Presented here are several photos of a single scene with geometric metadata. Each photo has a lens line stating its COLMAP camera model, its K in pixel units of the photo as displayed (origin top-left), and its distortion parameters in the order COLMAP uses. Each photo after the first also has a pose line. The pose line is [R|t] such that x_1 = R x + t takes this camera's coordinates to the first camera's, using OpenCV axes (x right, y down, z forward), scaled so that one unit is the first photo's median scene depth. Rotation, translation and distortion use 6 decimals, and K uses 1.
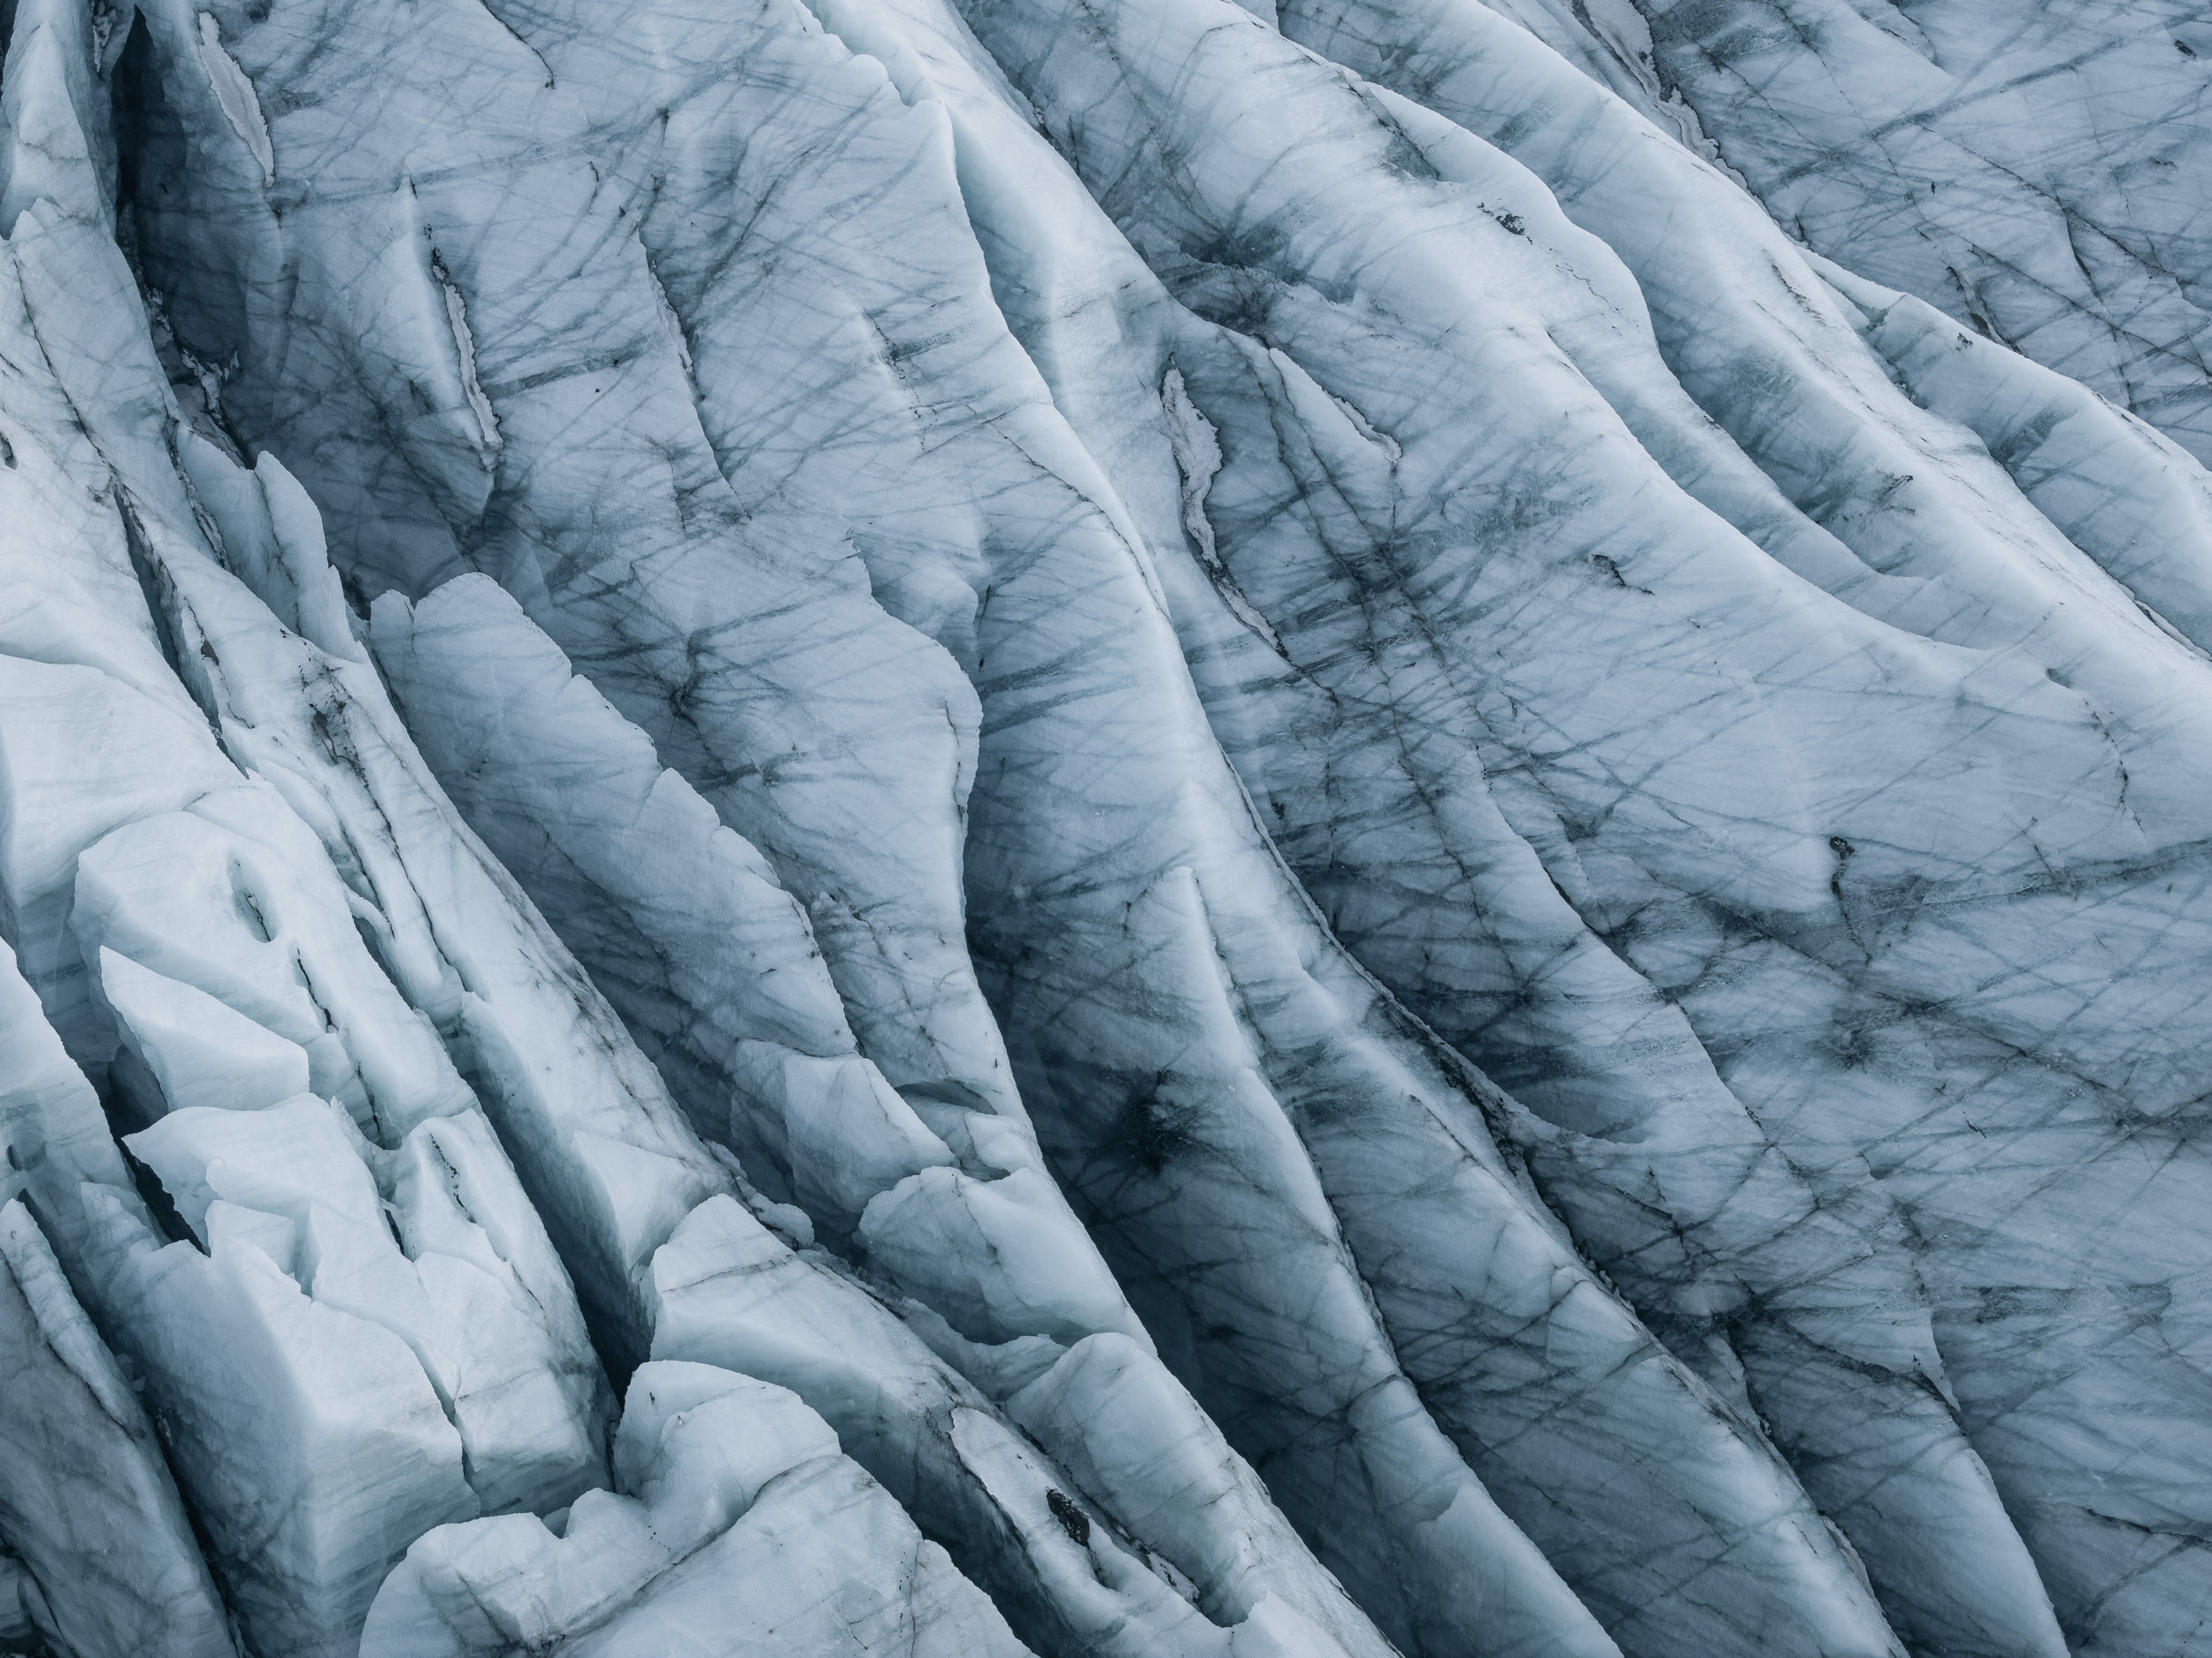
lens RADIAL K [[4496.5, 0, 1106.0], [0, 4496.5, 829.0], [0, 0, 1]] dist [-0.102192, 0.160492]
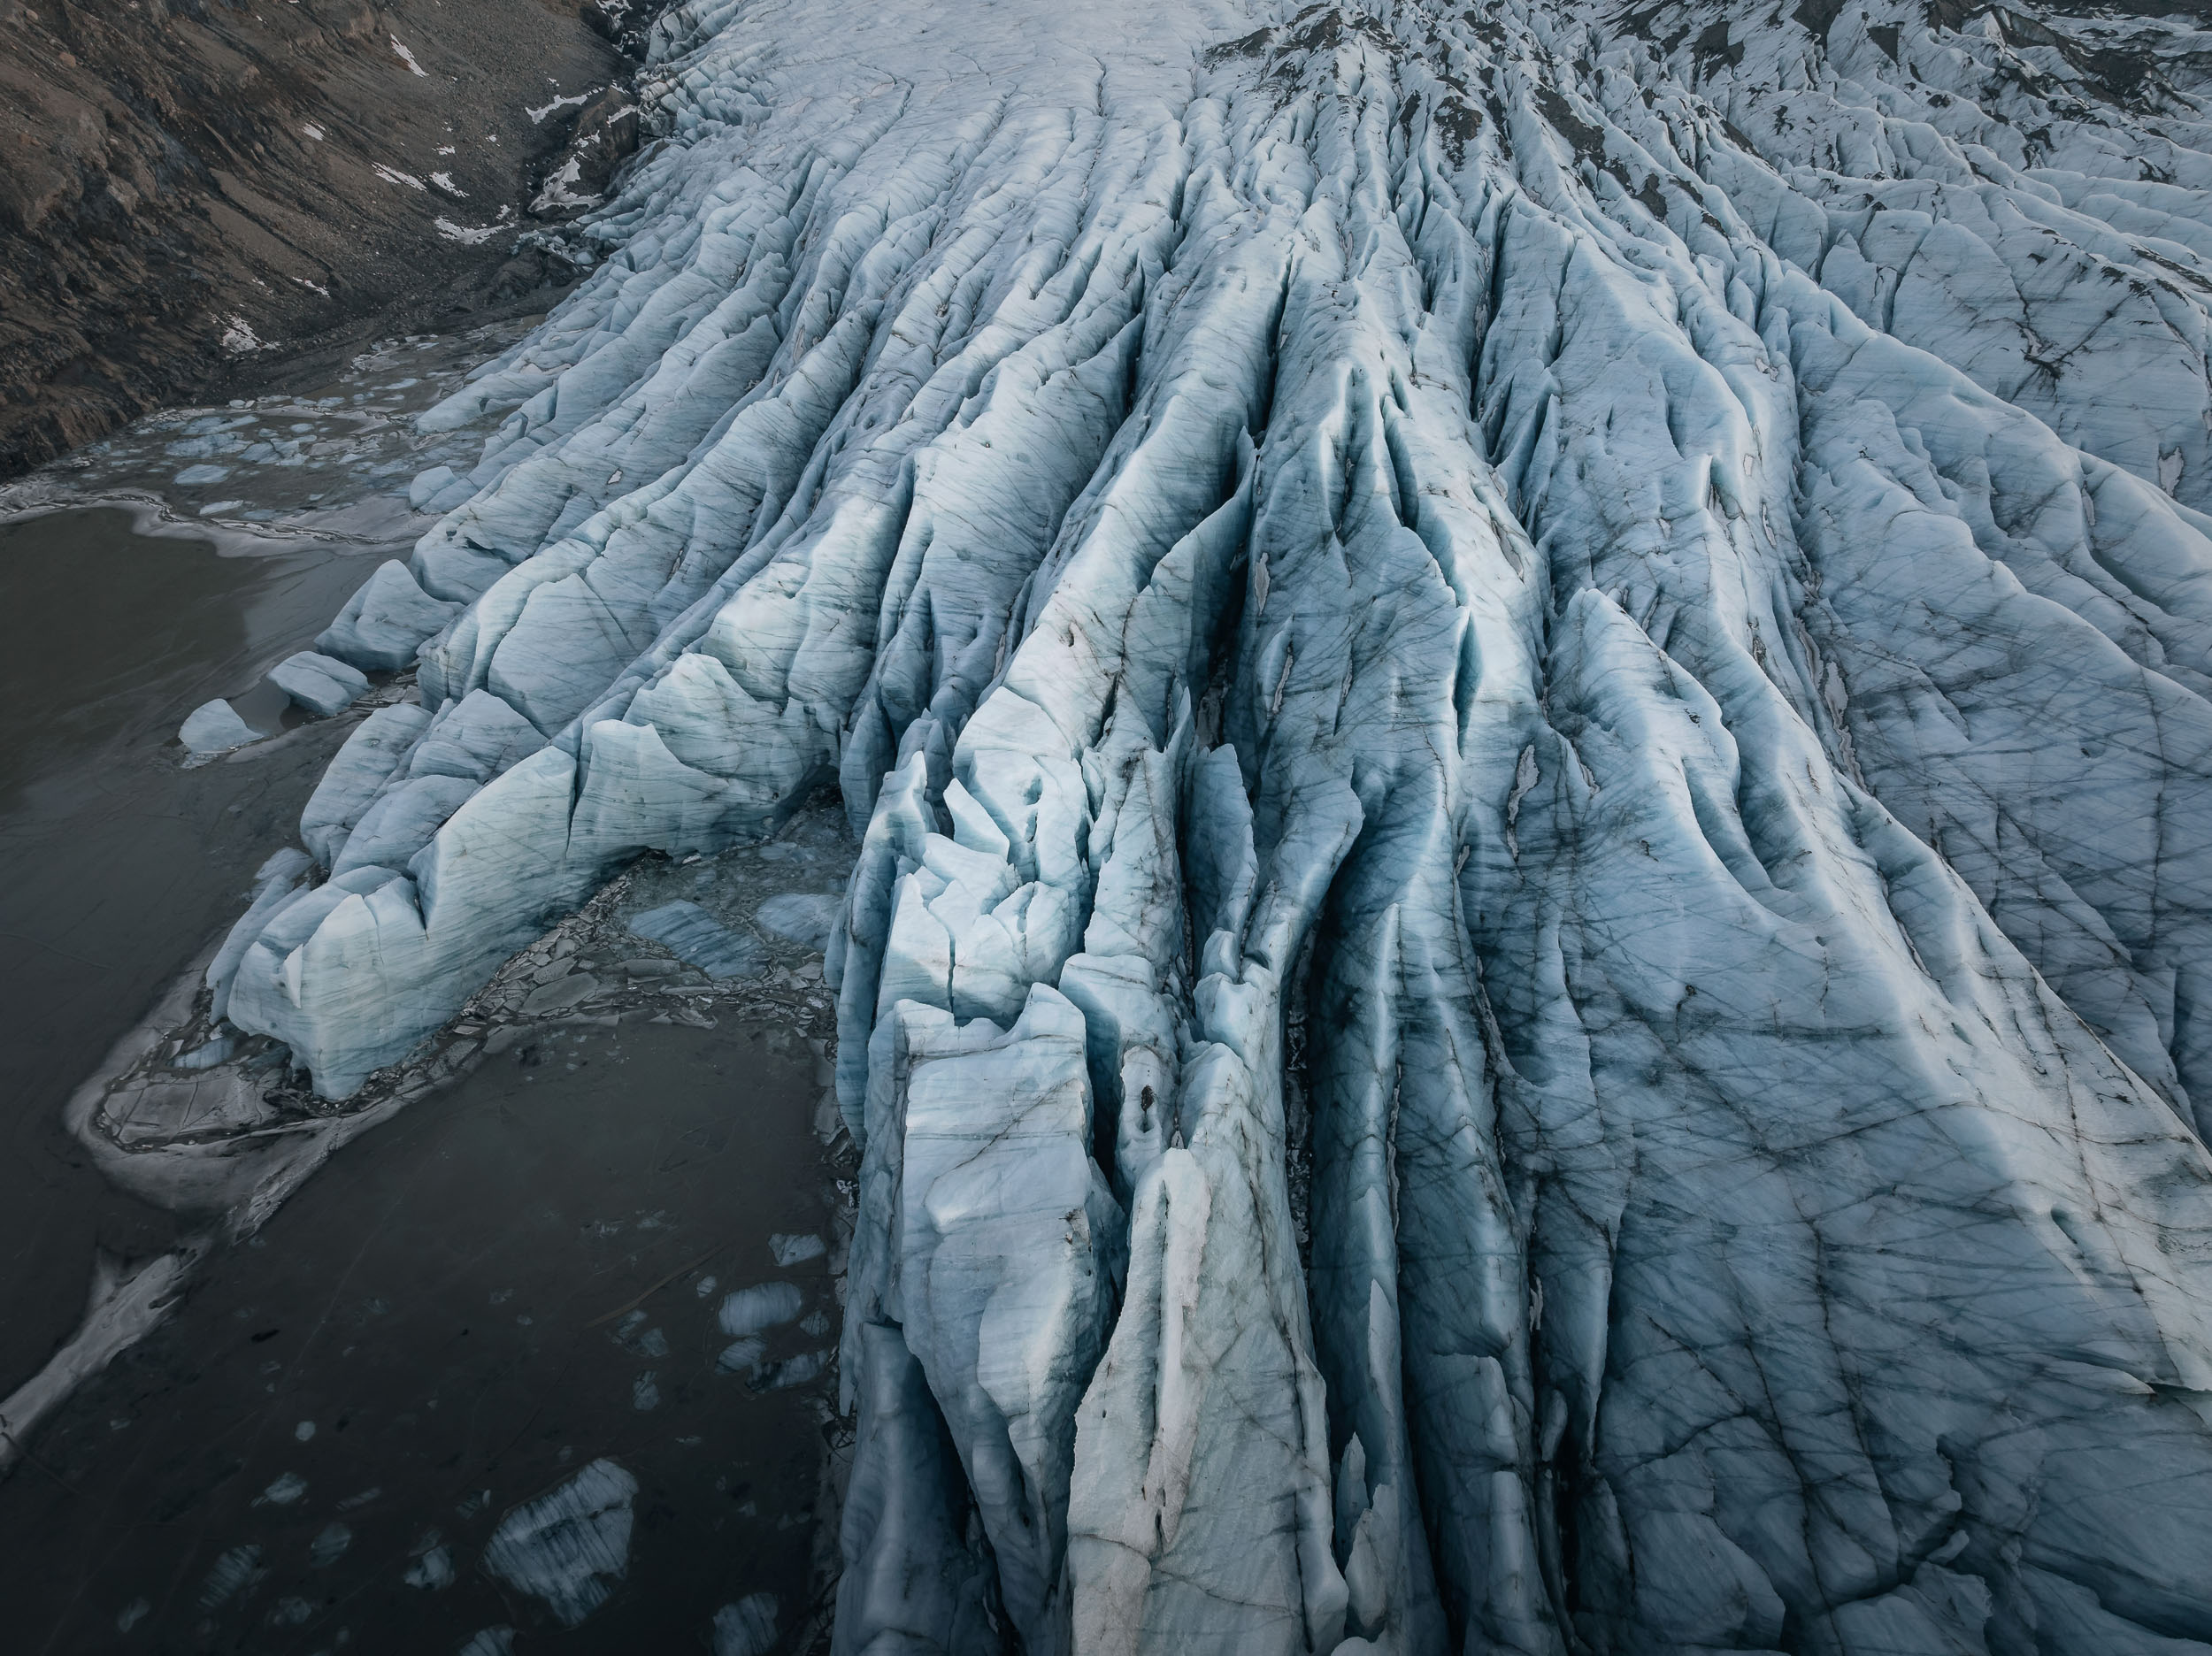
lens RADIAL K [[1596.3, 0, 1108.5], [0, 1596.3, 780.1], [0, 0, 1]] dist [0.000065, -0.103625]
pose [[0.844523, 0.276222, -0.458783, 0.232097], [-0.350673, 0.932728, -0.083942, 0.064652], [0.404734, 0.231773, 0.884574, 0.214654]]
